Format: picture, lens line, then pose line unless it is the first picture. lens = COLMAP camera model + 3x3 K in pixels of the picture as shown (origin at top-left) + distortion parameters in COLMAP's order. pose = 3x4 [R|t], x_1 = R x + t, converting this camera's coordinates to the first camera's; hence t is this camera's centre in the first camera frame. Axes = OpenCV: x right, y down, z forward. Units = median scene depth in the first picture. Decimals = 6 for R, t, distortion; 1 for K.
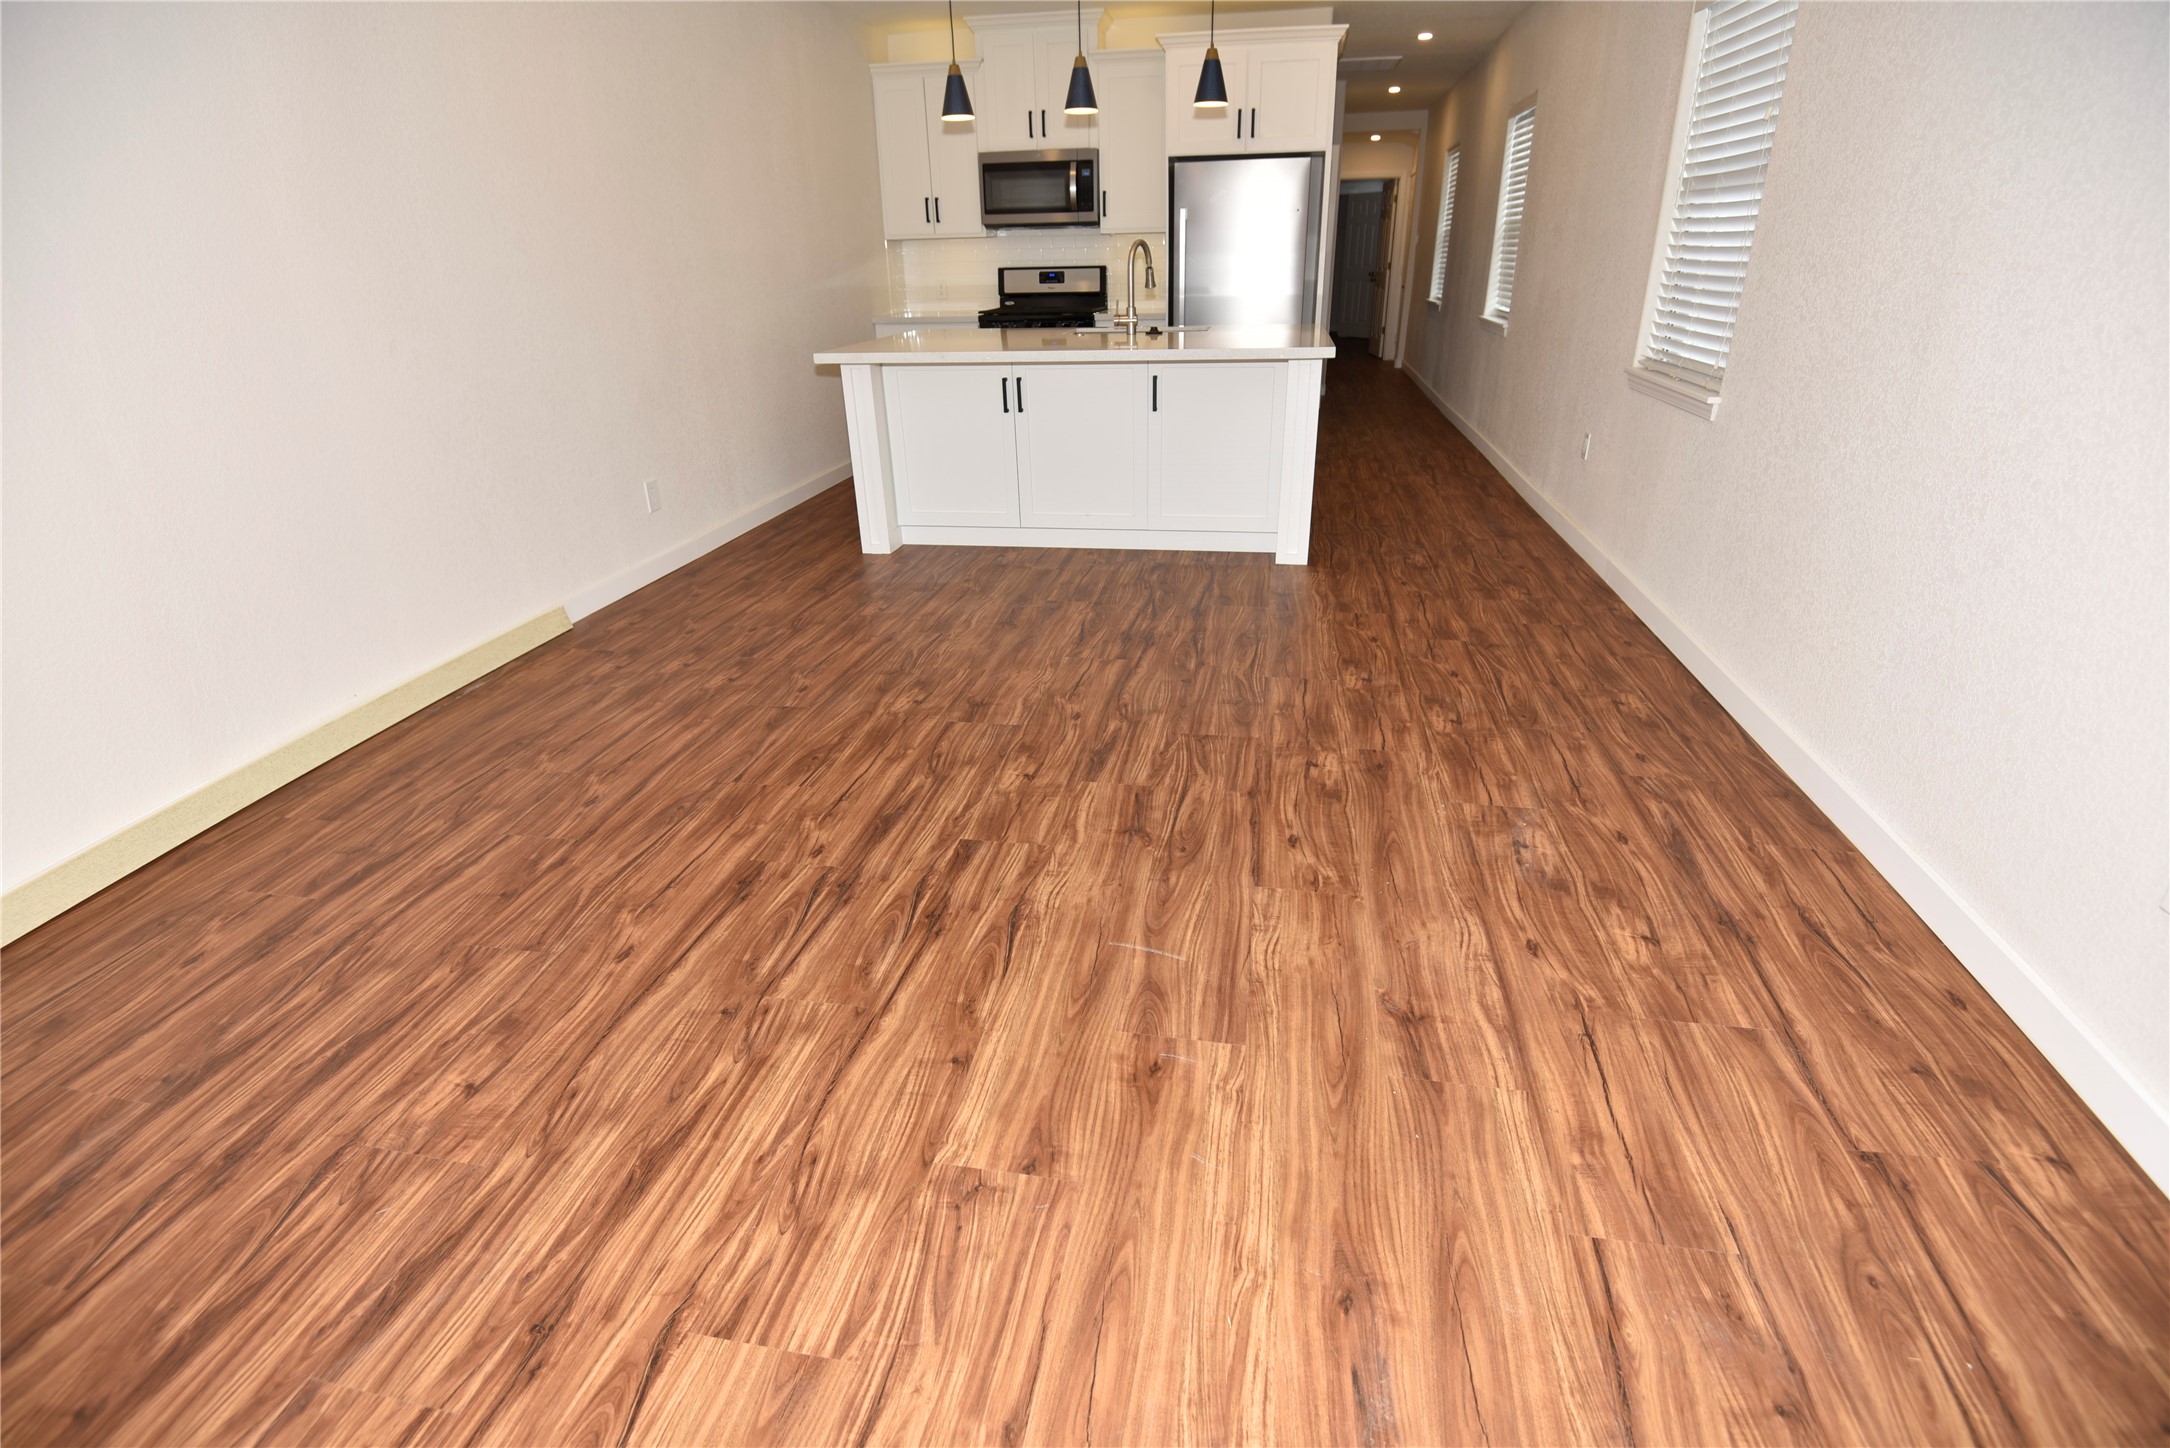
lens RADIAL K [[1005.4, 0, 1087.4], [0, 1005.4, 740.2], [0, 0, 1]] dist [-0.024738, -0.011224]
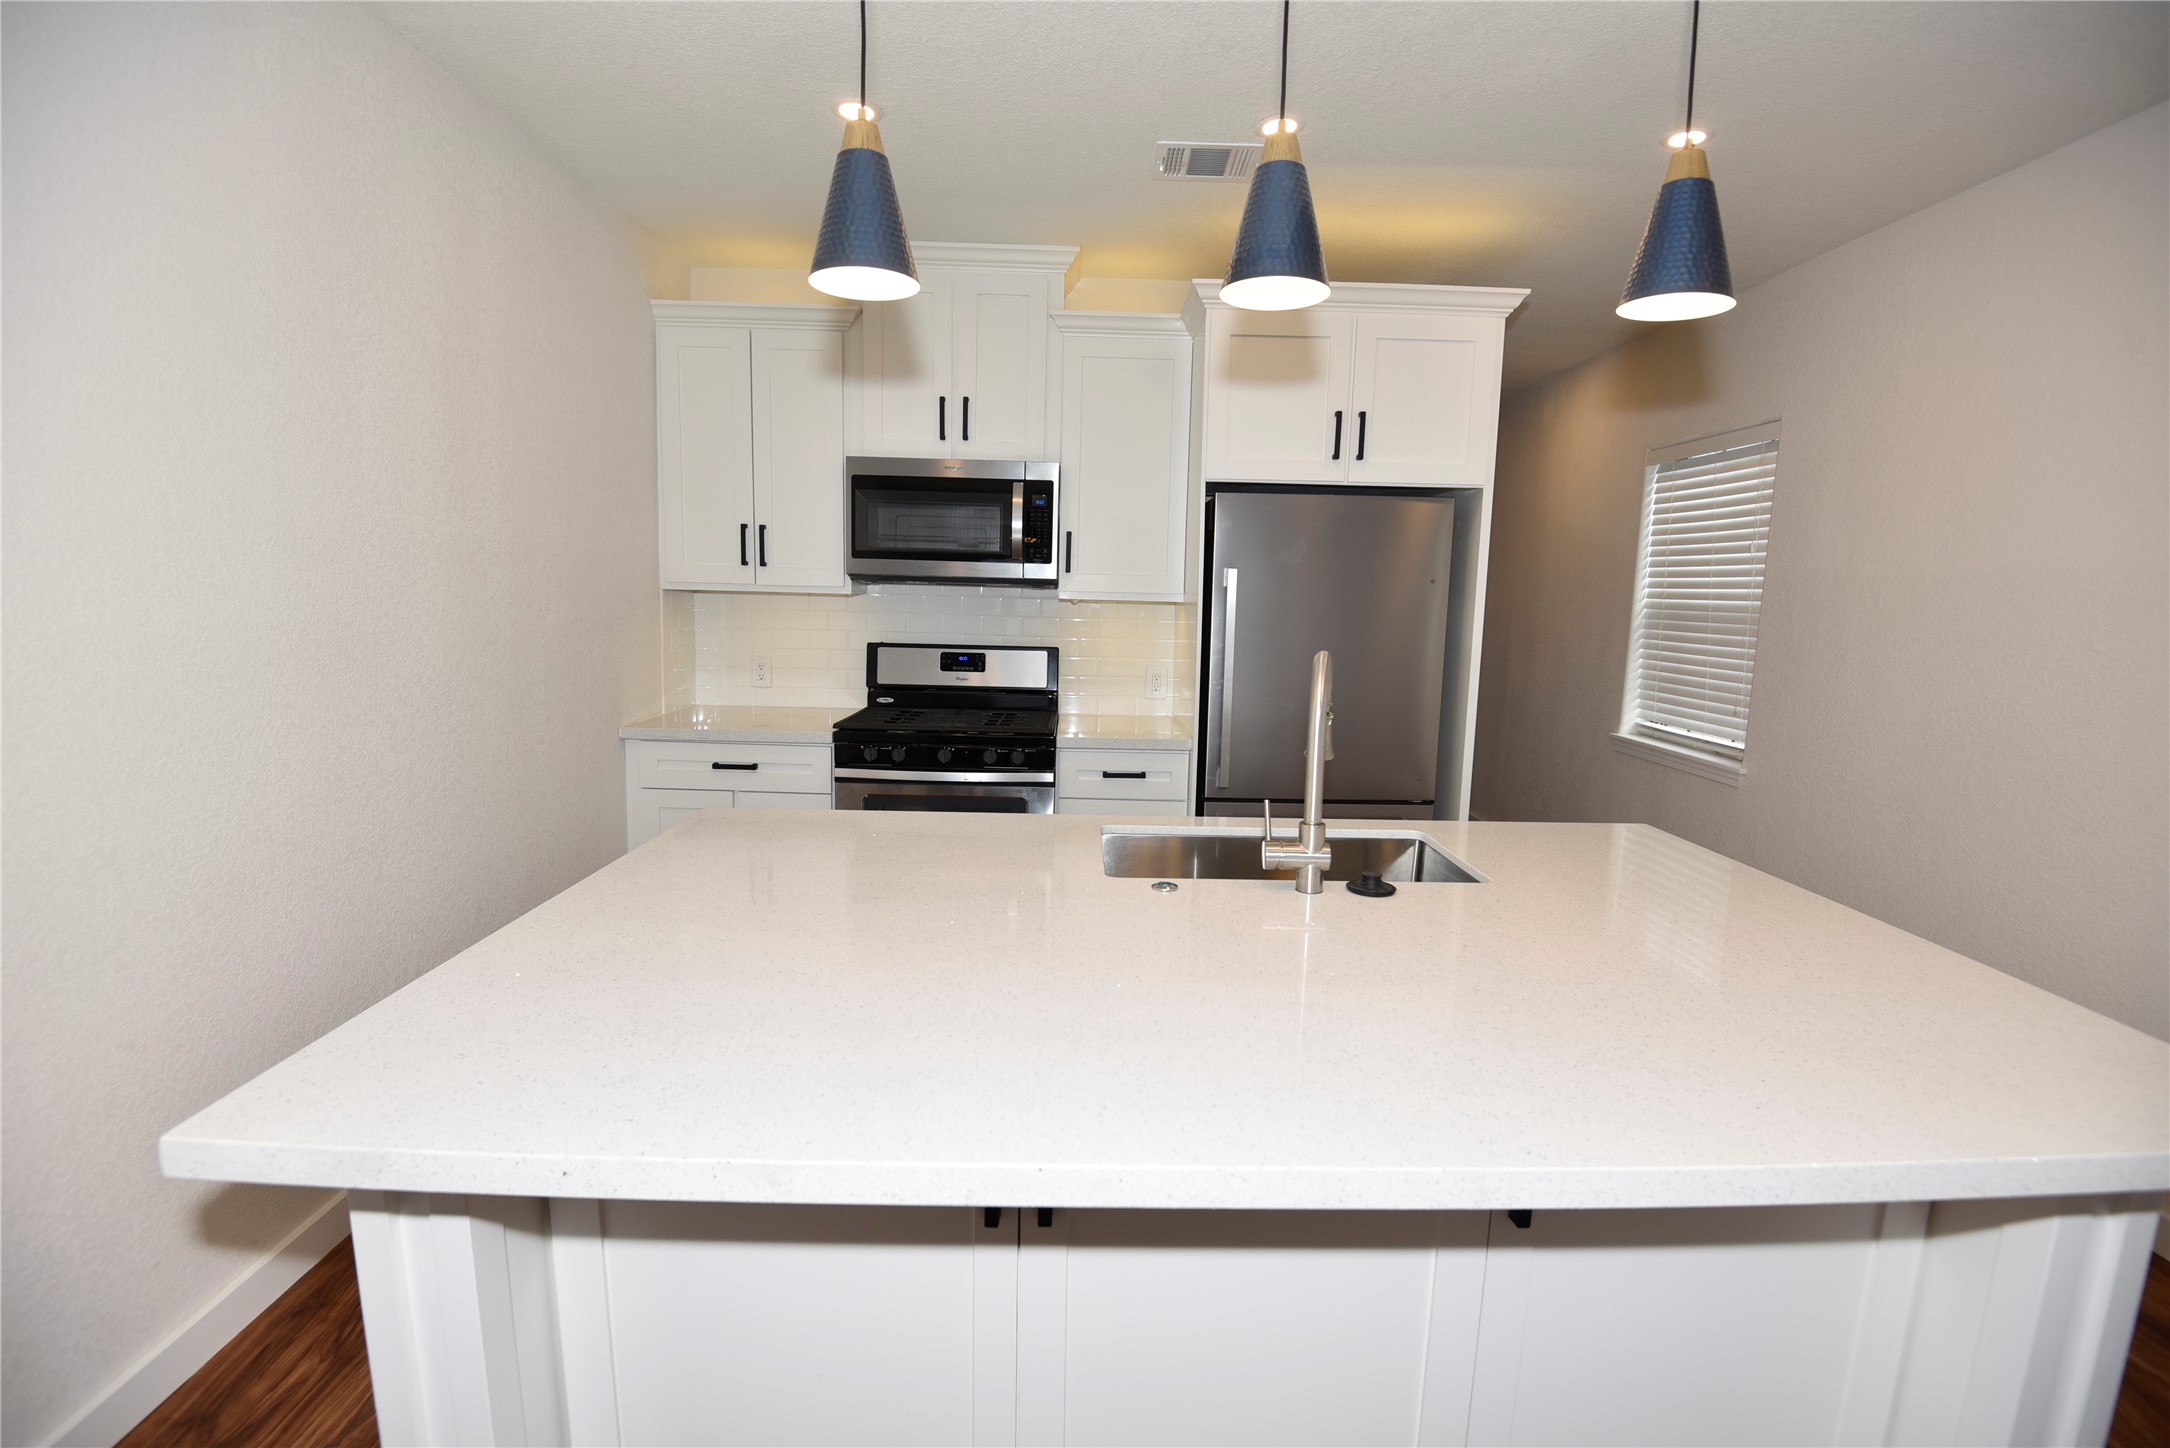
lens RADIAL K [[1005.4, 0, 1087.5], [0, 1005.4, 736.9], [0, 0, 1]] dist [-0.024738, -0.011224]
pose [[0.982233, 0.018123, 0.186791, -0.138102], [0.039017, 0.953858, -0.297712, -0.471746], [-0.183567, 0.299710, 0.936203, 0.874702]]
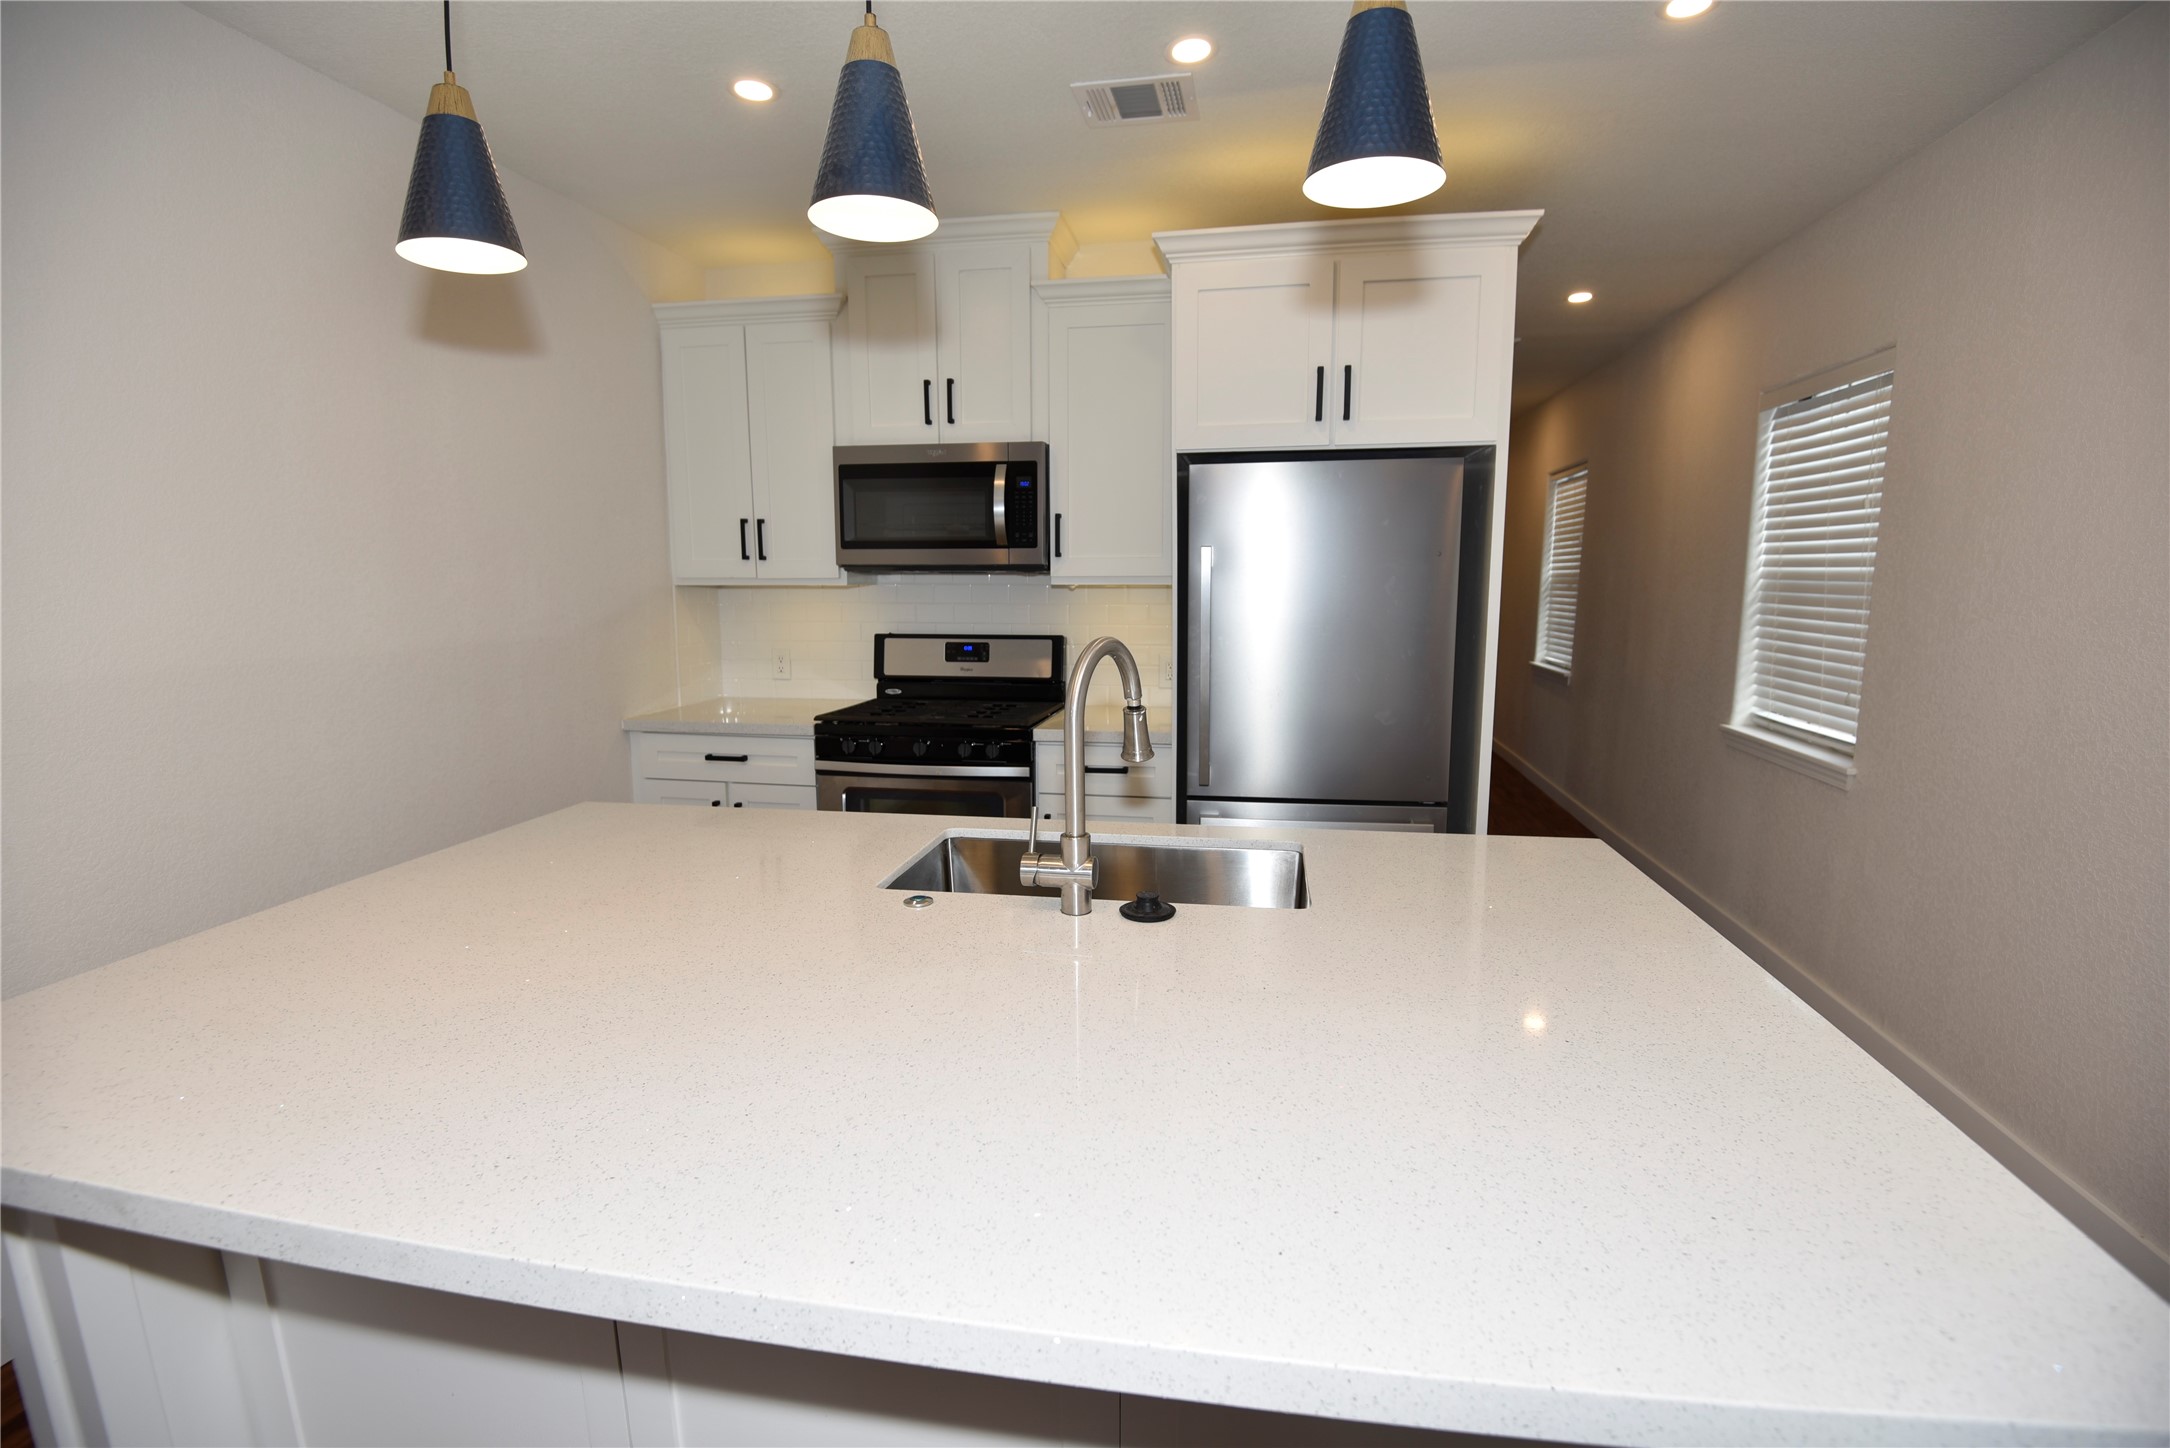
lens RADIAL K [[1005.4, 0, 1083.9], [0, 1005.4, 733.2], [0, 0, 1]] dist [-0.024738, -0.011224]
pose [[0.999833, 0.018224, -0.000972, 0.059837], [-0.017712, 0.956170, -0.292276, -0.489133], [-0.004397, 0.292244, 0.956334, 0.904772]]
